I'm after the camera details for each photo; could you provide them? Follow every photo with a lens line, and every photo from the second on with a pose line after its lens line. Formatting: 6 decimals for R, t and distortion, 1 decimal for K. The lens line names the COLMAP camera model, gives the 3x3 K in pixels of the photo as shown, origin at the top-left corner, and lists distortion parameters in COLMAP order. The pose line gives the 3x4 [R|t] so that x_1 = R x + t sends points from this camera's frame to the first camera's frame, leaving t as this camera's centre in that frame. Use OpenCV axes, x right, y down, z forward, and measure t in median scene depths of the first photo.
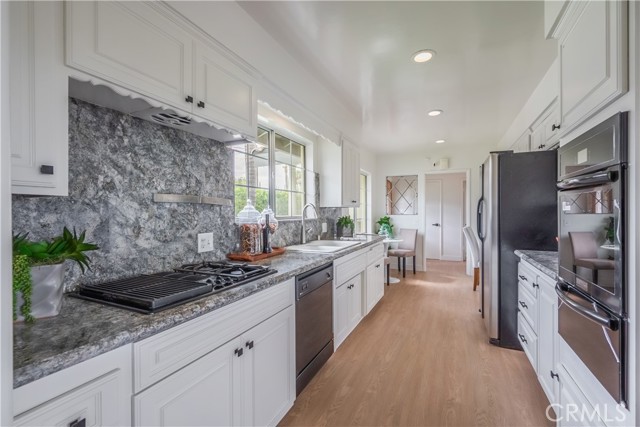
lens RADIAL K [[273.9, 0, 316.3], [0, 273.9, 215.0], [0, 0, 1]] dist [0.005056, 0.000514]
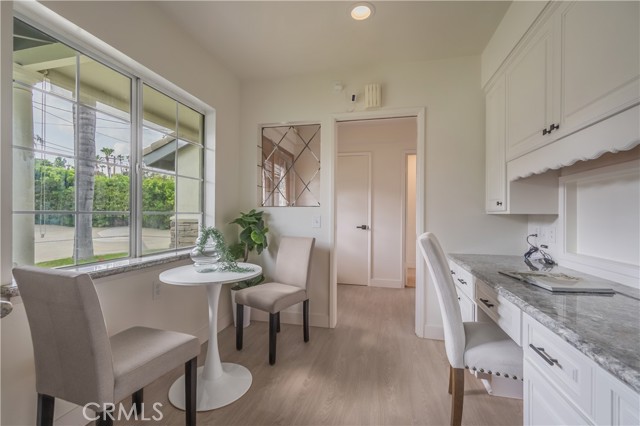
lens RADIAL K [[273.9, 0, 322.6], [0, 273.9, 213.6], [0, 0, 1]] dist [0.005056, 0.000514]
pose [[0.976965, 0.014400, 0.212913, 0.271028], [-0.015013, 0.999886, 0.001265, 0.009911], [-0.212871, -0.004432, 0.977070, 0.534210]]
